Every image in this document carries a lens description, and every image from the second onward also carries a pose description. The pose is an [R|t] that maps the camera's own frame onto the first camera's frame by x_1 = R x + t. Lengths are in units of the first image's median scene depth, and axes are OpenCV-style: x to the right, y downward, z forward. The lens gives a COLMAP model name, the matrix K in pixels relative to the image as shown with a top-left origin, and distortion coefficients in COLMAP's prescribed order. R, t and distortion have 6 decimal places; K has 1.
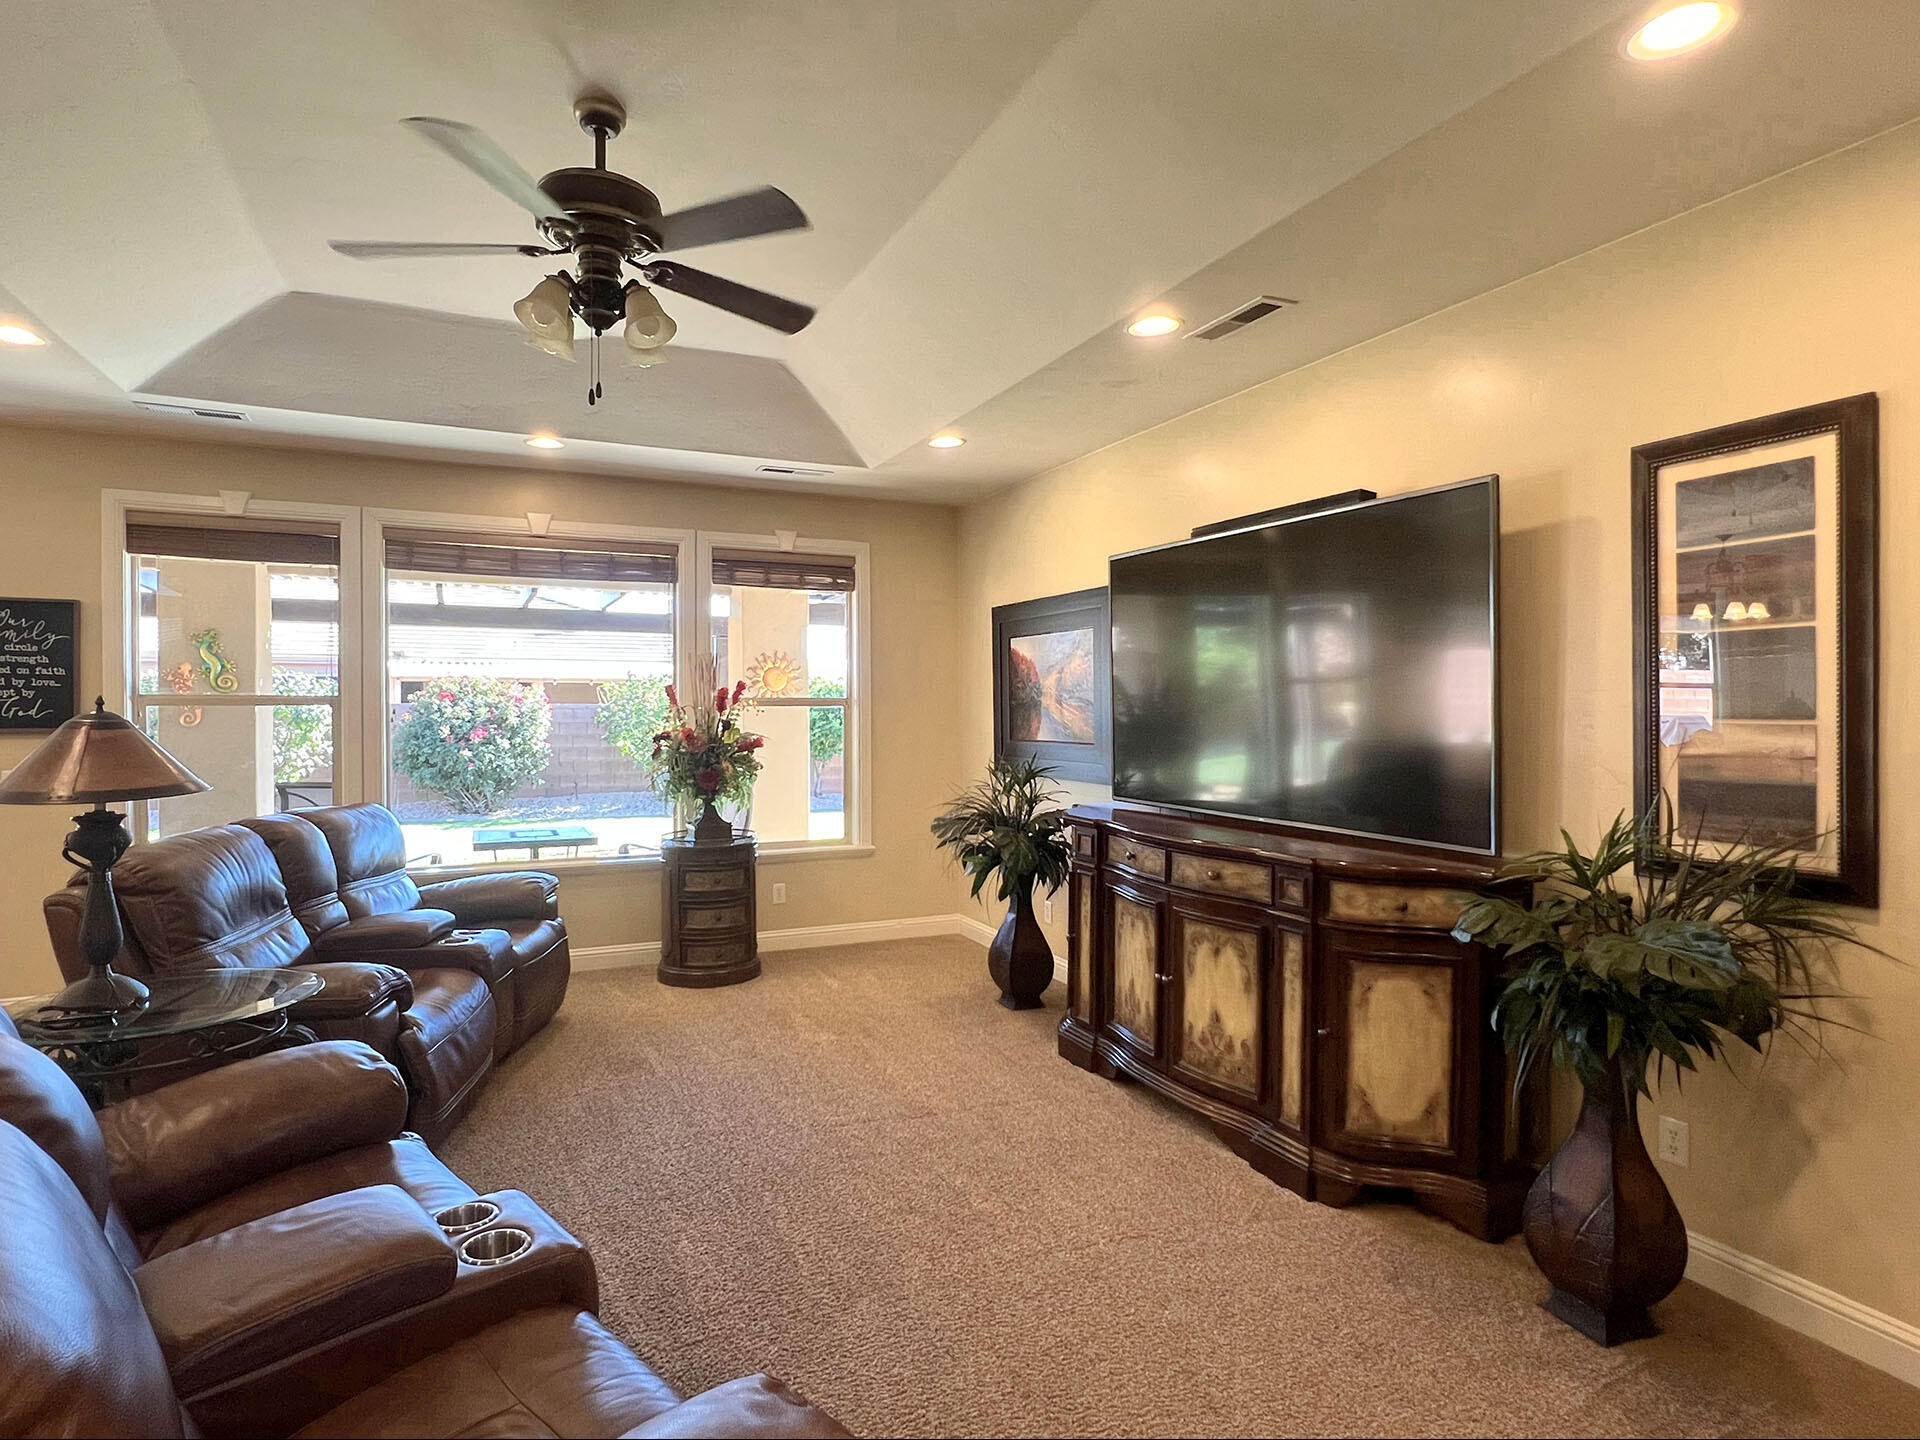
lens RADIAL K [[1017.8, 0, 943.7], [0, 1017.8, 723.5], [0, 0, 1]] dist [-0.007132, -0.004060]
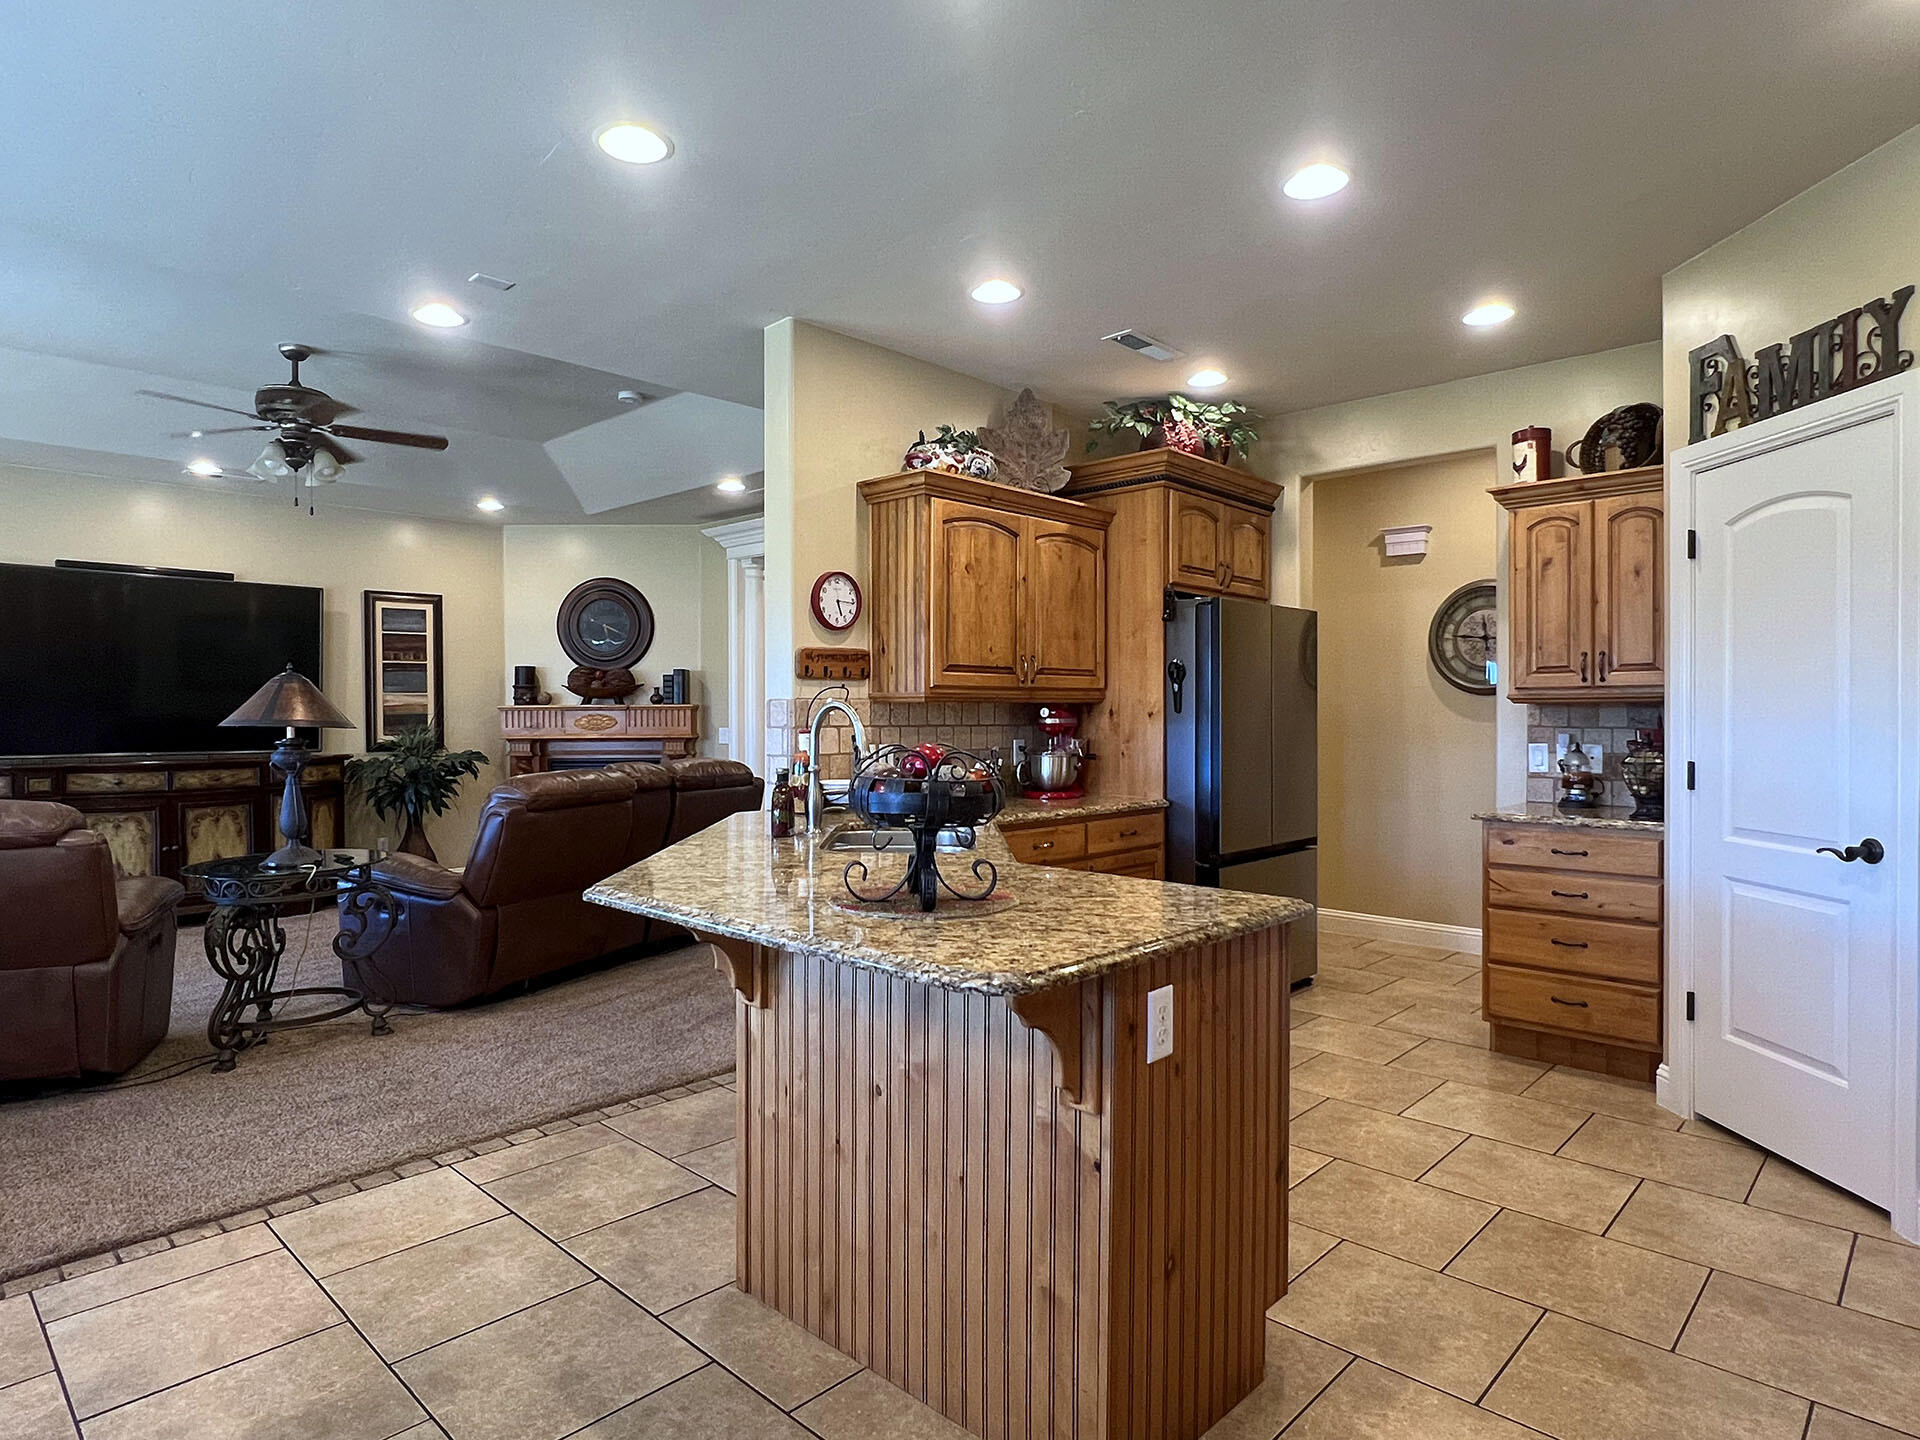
lens RADIAL K [[1100.5, 0, 966.2], [0, 1100.5, 715.0], [0, 0, 1]] dist [-0.001157, -0.001396]
pose [[-0.367069, -0.004993, 0.930180, -1.436872], [0.017364, 0.999775, 0.012219, 0.025582], [-0.930031, 0.020637, -0.366900, 0.334849]]
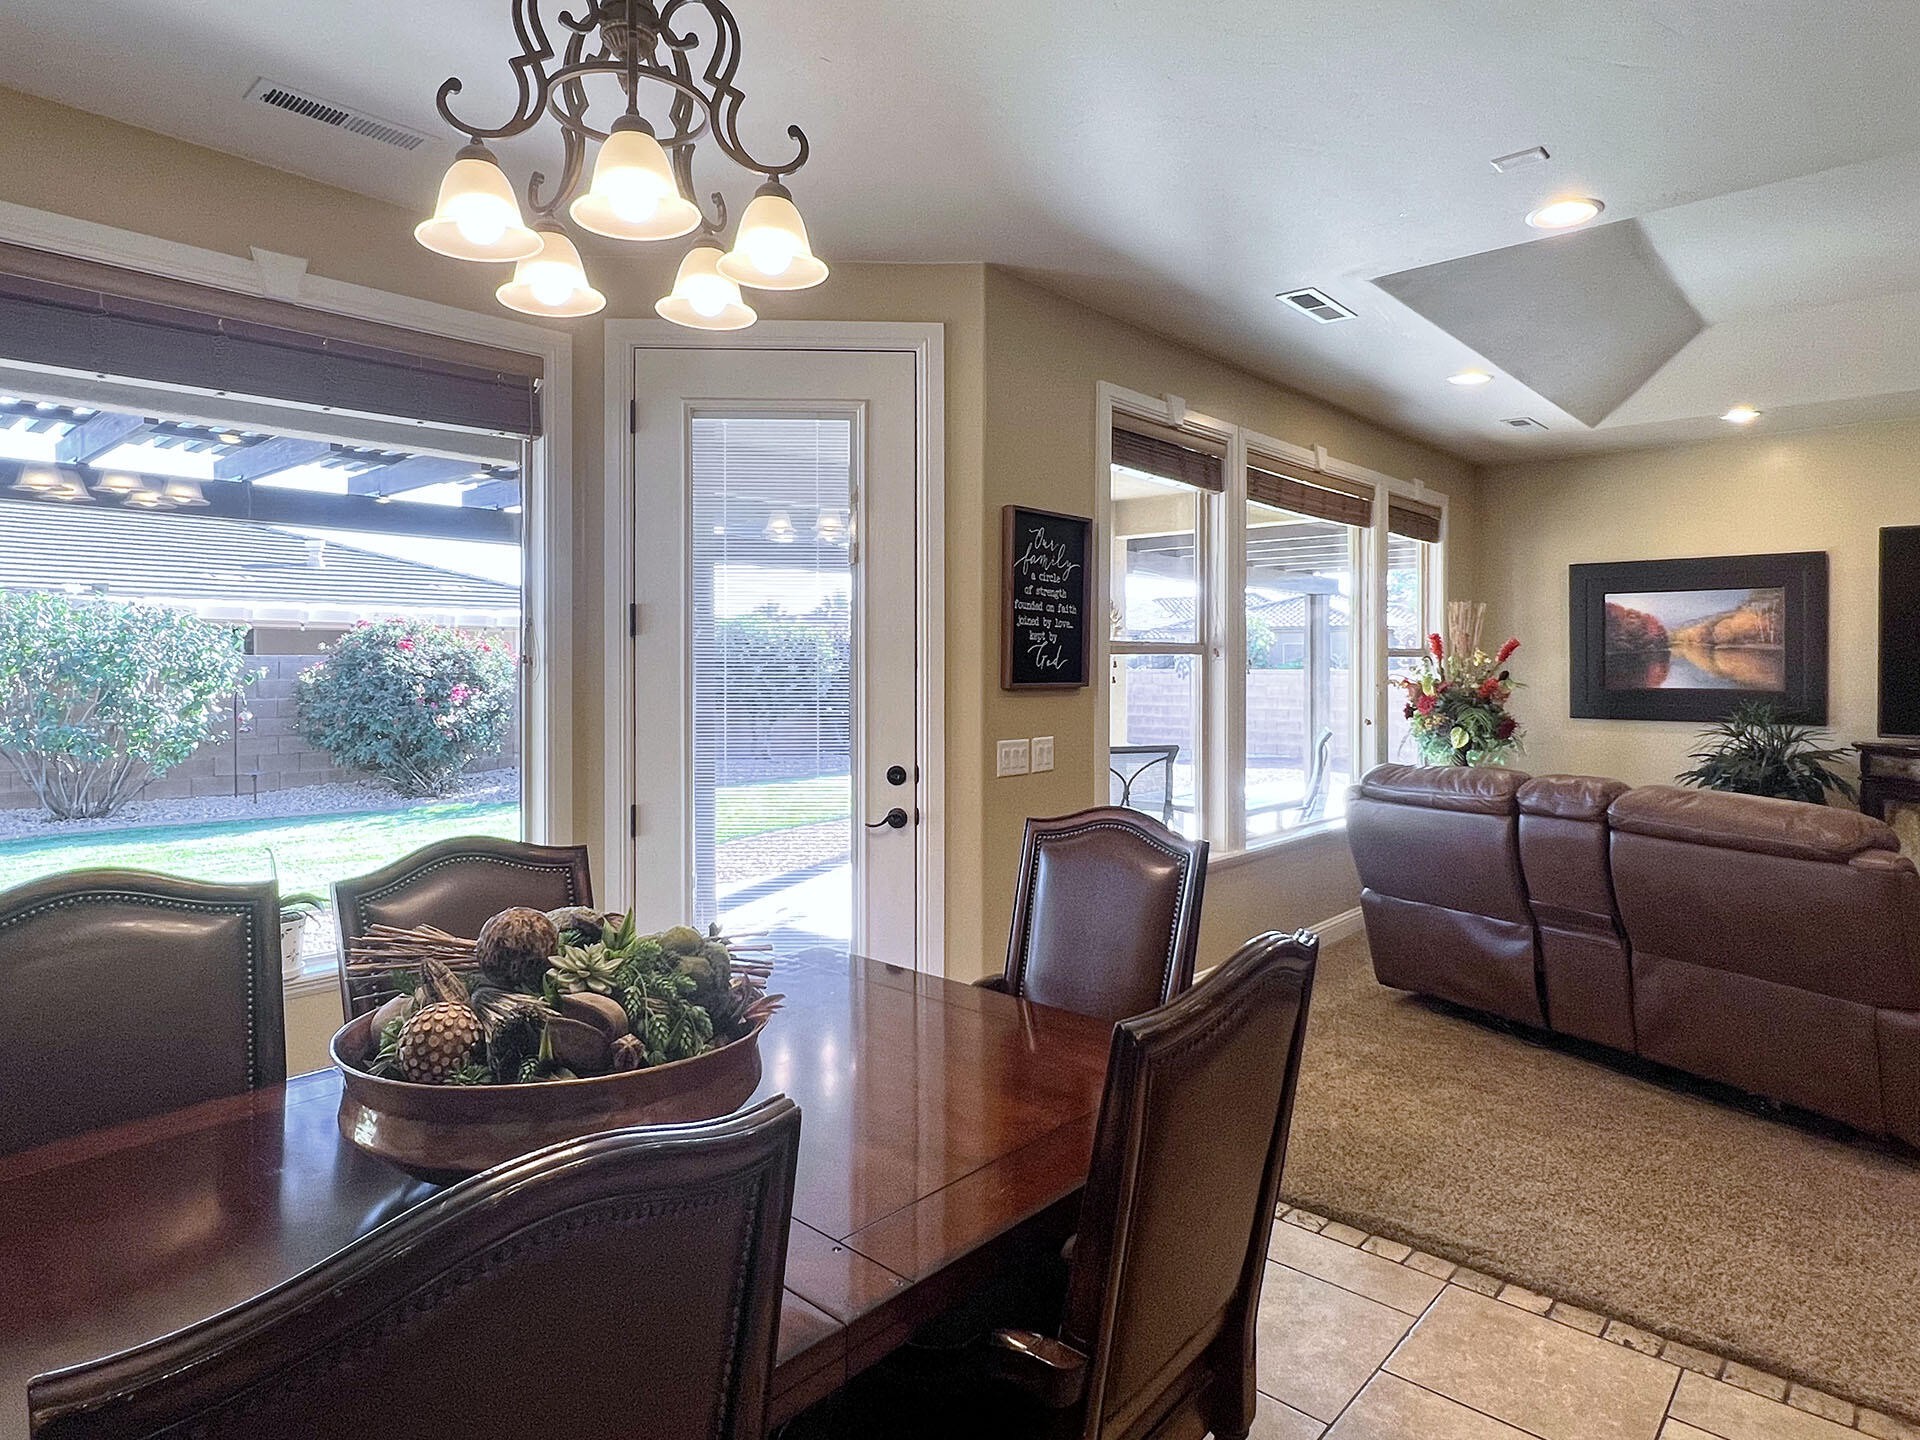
lens RADIAL K [[1100.5, 0, 945.0], [0, 1100.5, 667.7], [0, 0, 1]] dist [-0.001157, -0.001396]
pose [[0.922356, -0.002024, 0.386336, -1.261285], [0.005956, 0.999942, -0.008981, 0.000241], [-0.386296, 0.010585, 0.922314, 0.247593]]
